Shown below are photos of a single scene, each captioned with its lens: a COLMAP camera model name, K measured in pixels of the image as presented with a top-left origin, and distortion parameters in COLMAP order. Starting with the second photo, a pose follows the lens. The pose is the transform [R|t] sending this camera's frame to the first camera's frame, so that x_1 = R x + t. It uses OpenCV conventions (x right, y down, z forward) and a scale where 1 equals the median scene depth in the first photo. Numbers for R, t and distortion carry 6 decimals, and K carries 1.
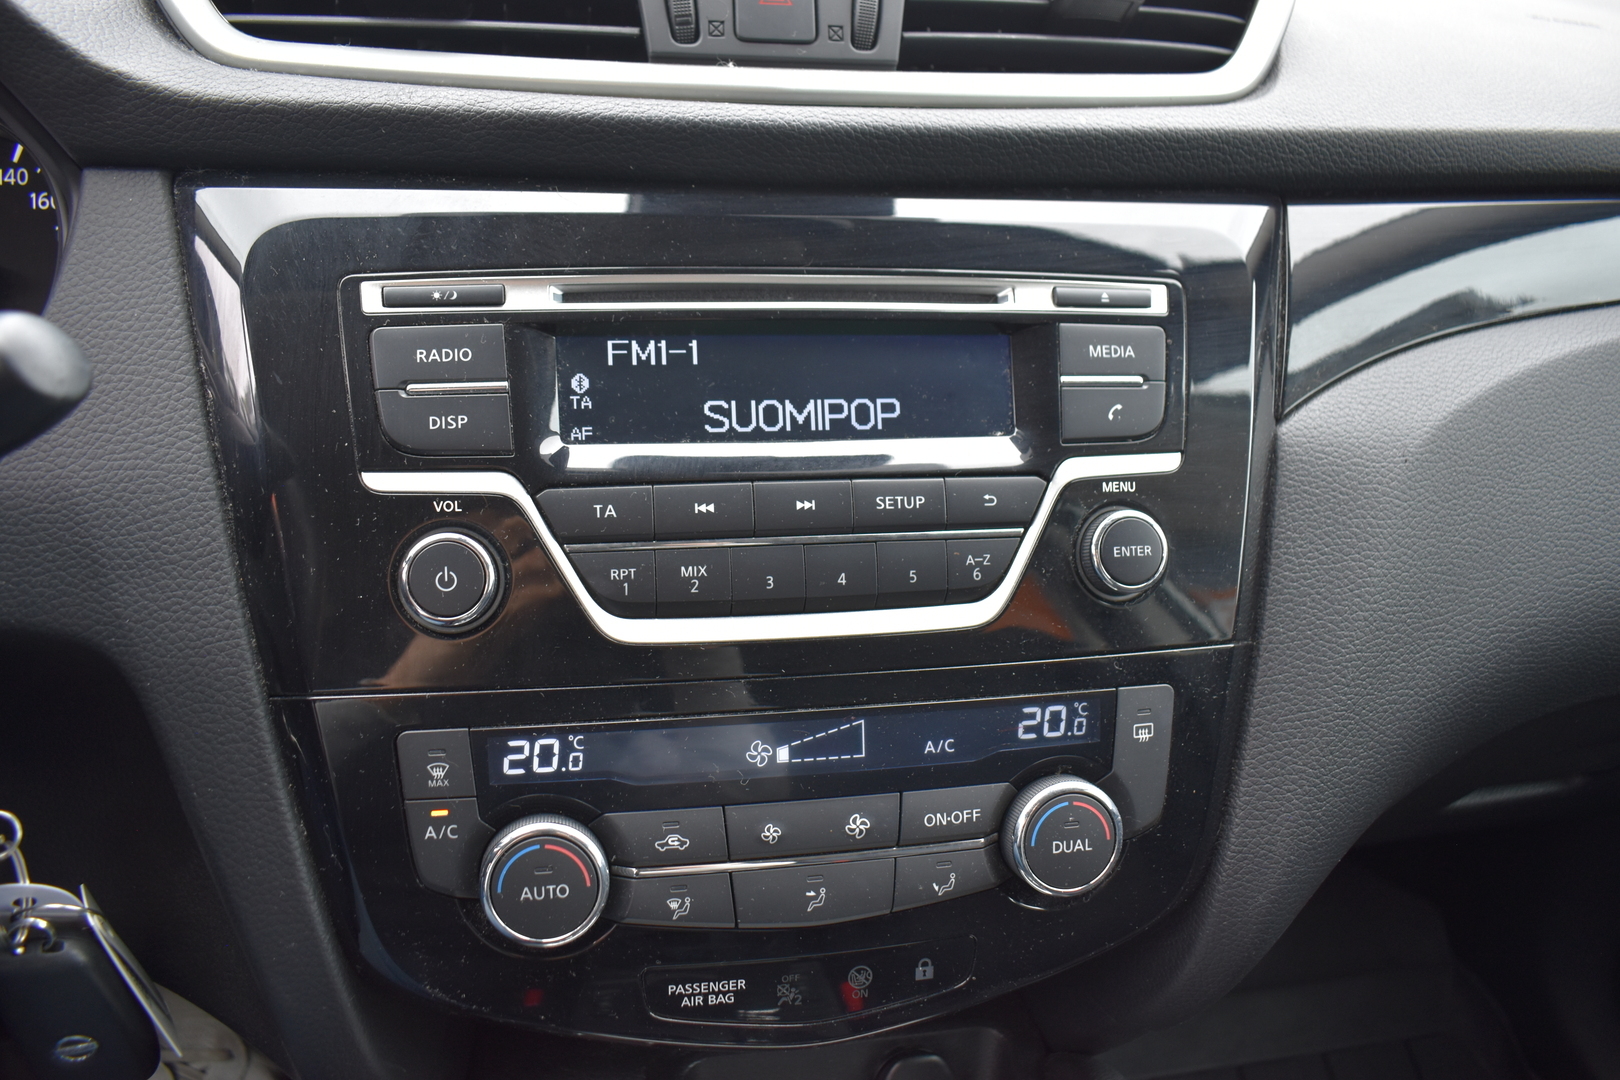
lens RADIAL K [[1269.7, 0, 810.0], [0, 1269.7, 540.0], [0, 0, 1]] dist [-0.117484, 0.015499]
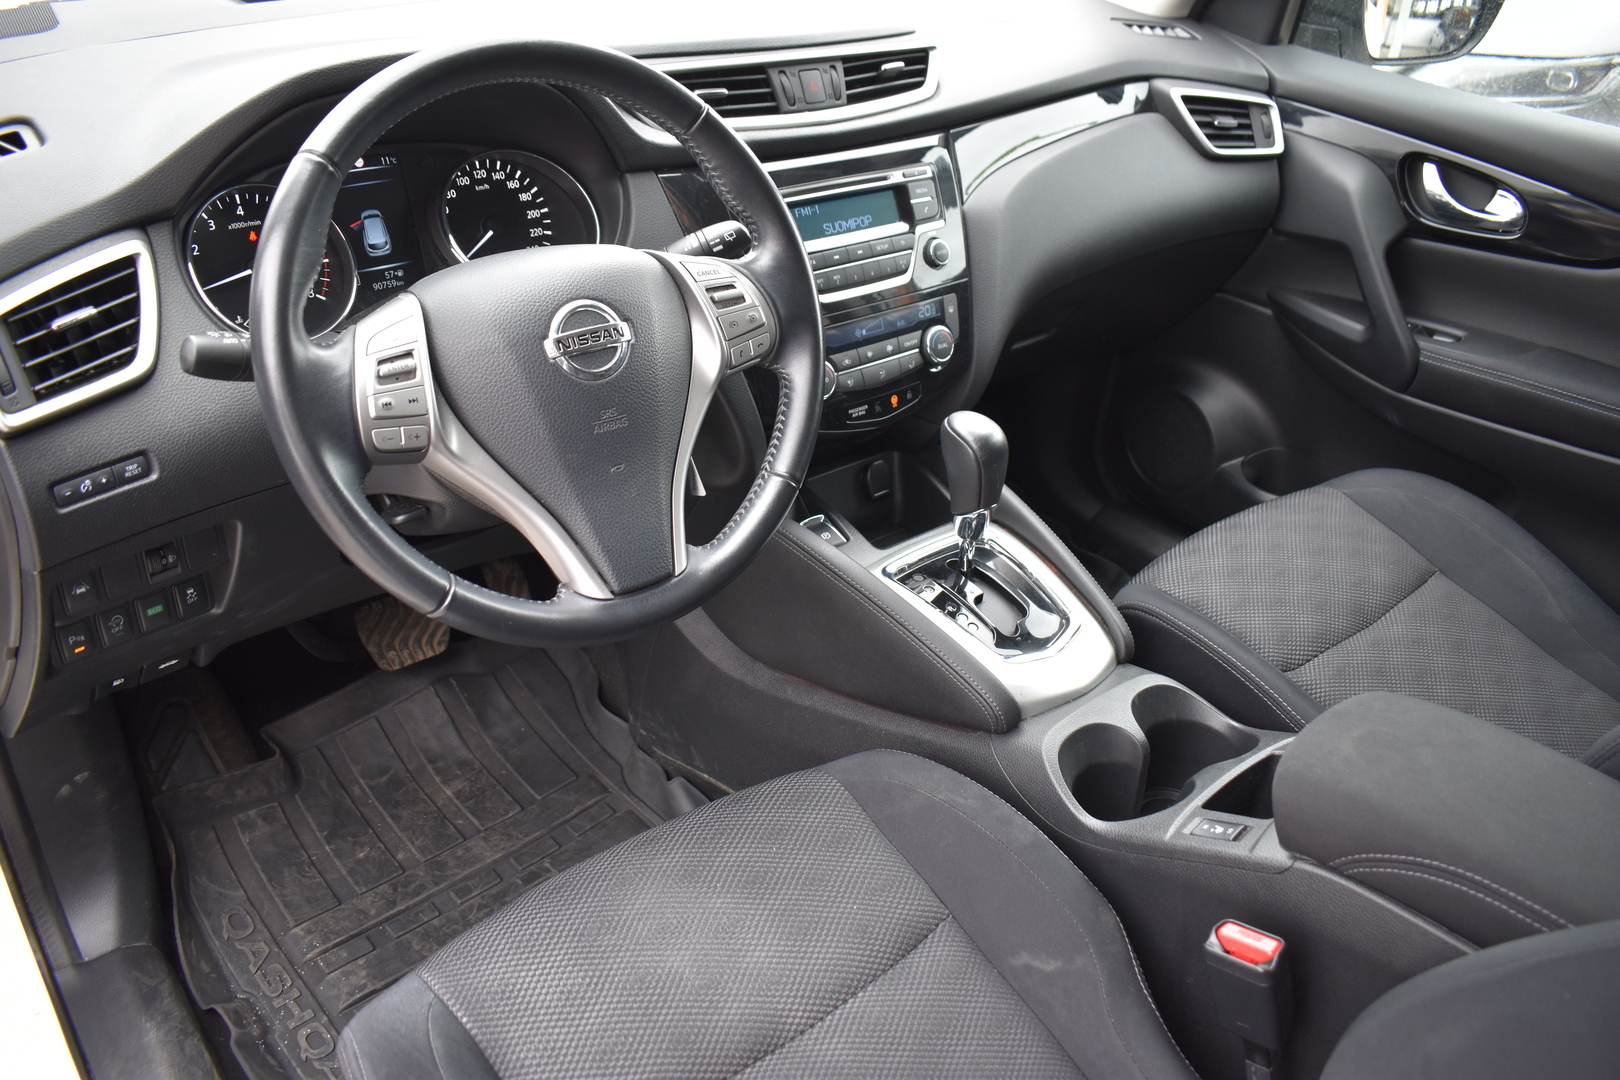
lens RADIAL K [[1269.7, 0, 810.0], [0, 1269.7, 540.0], [0, 0, 1]] dist [-0.117484, 0.015499]
pose [[0.872207, -0.253961, 0.418042, -1.572323], [0.191541, 0.963731, 0.185835, 0.055699], [-0.450075, -0.082014, 0.889217, -1.776291]]
